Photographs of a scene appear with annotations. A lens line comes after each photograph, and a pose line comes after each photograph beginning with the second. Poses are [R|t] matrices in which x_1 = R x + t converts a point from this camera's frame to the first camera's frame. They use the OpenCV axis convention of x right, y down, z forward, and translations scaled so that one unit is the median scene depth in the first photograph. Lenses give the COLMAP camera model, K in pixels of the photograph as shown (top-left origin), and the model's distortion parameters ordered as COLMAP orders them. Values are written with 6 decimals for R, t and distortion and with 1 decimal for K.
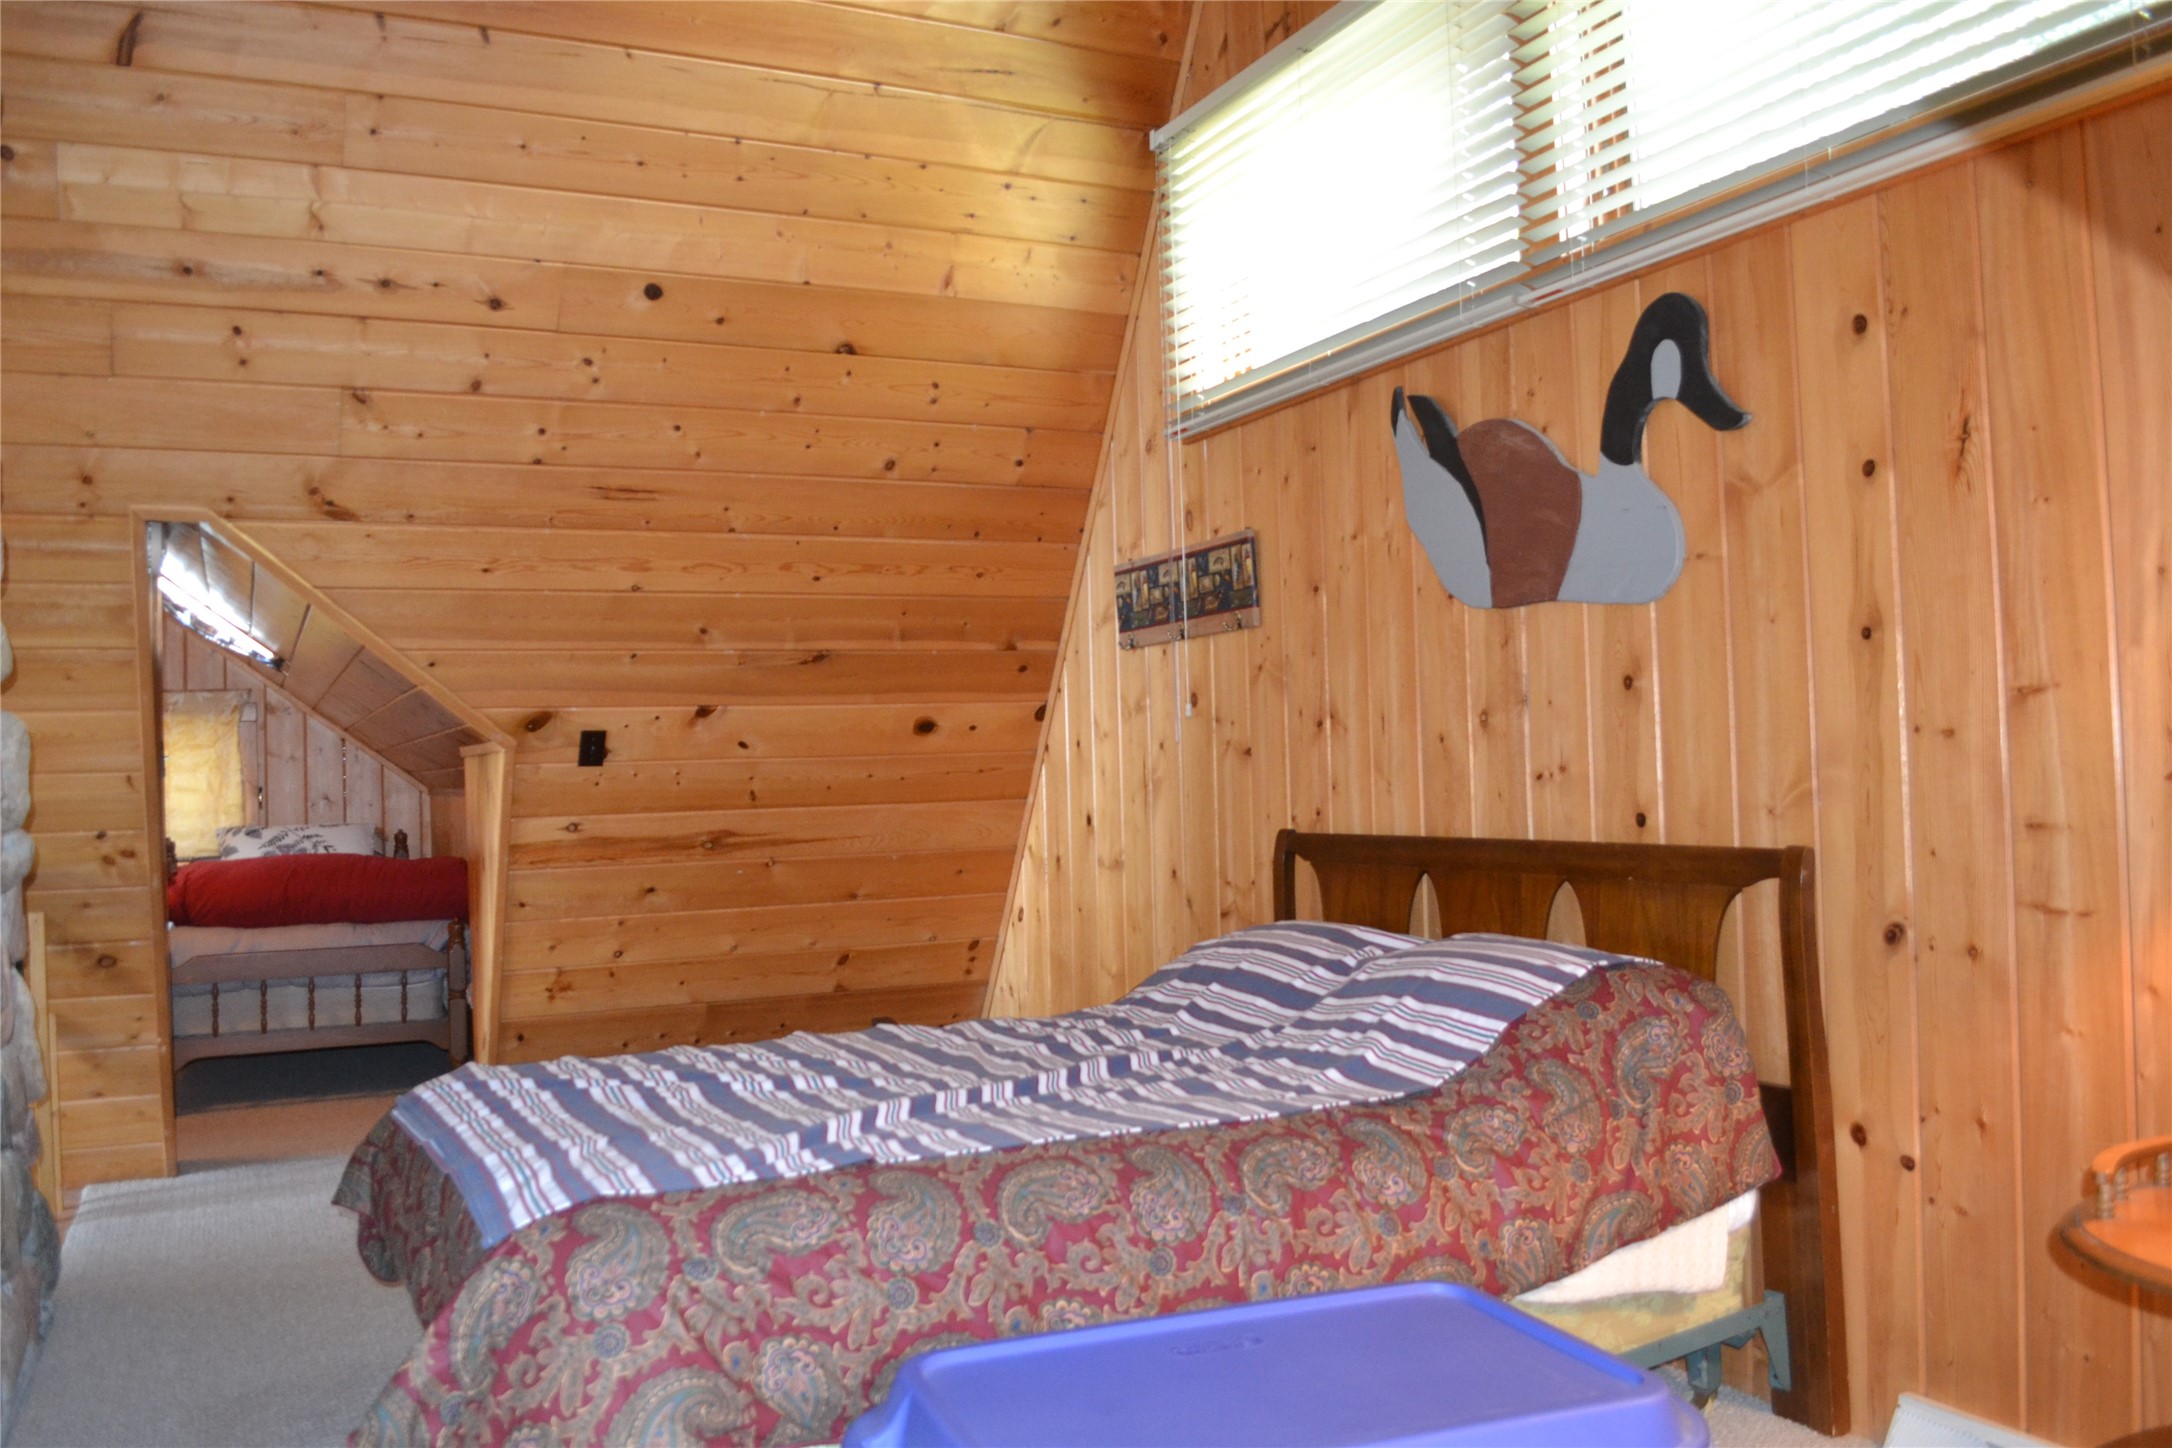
lens RADIAL K [[1730.9, 0, 1087.2], [0, 1730.9, 718.6], [0, 0, 1]] dist [-0.079963, 0.007868]
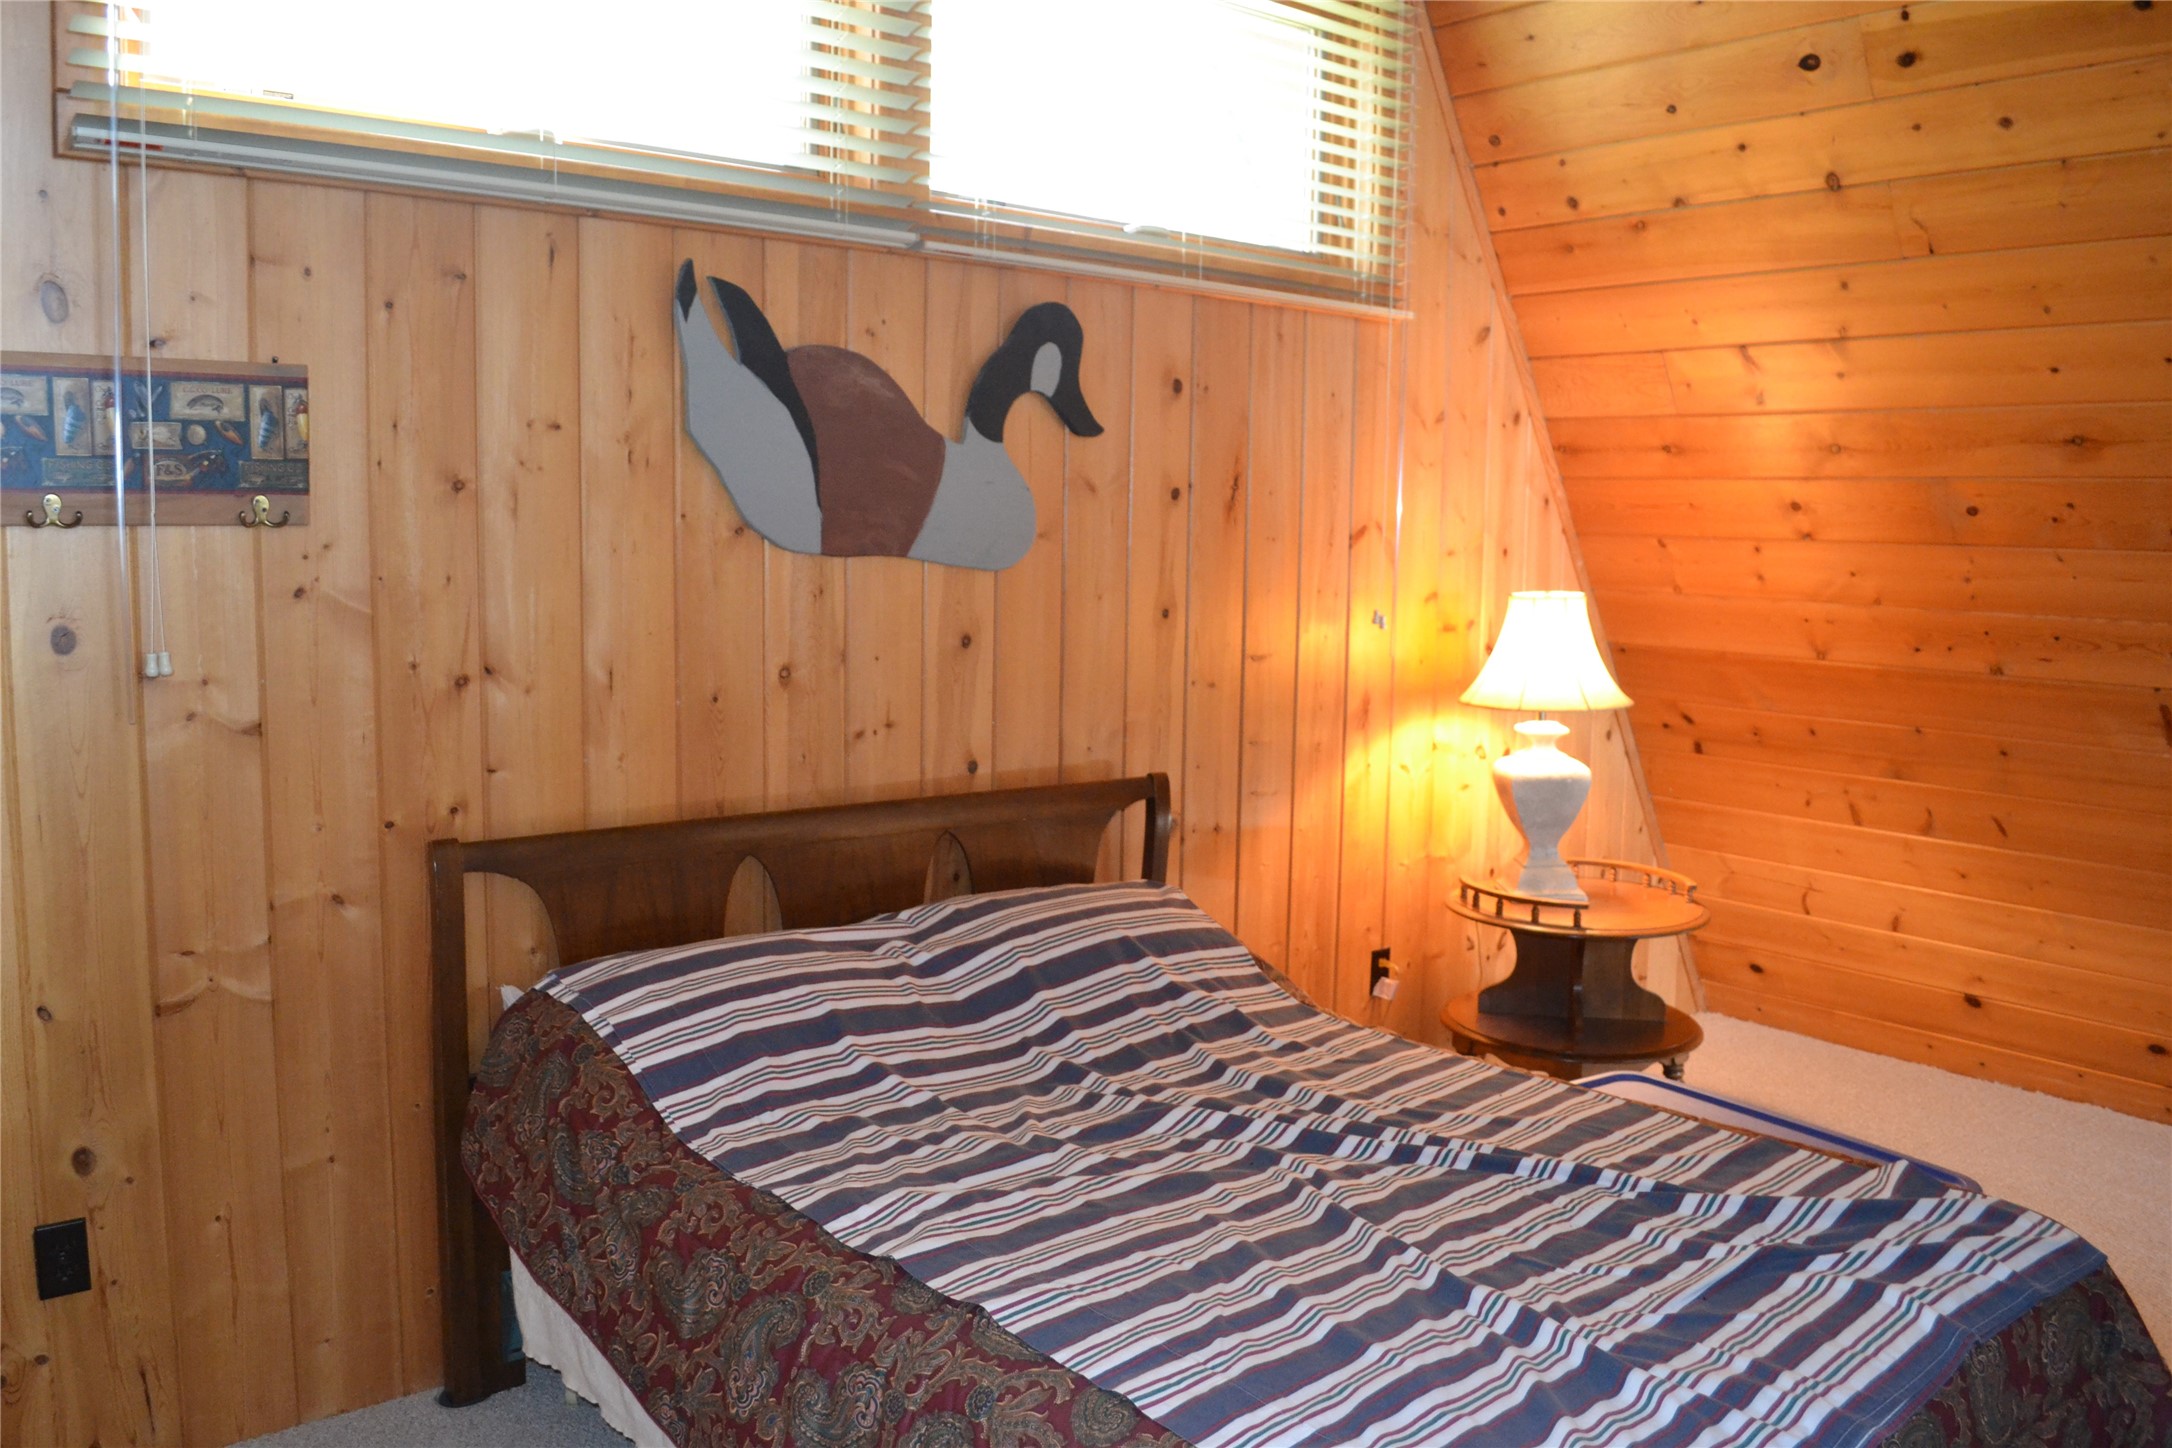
lens RADIAL K [[1730.9, 0, 1087.0], [0, 1730.9, 732.6], [0, 0, 1]] dist [-0.079963, 0.007868]
pose [[-0.218465, -0.082240, 0.972373, -0.696282], [-0.039574, 0.996369, 0.075379, -0.044470], [-0.975042, -0.022013, -0.220927, 1.059042]]
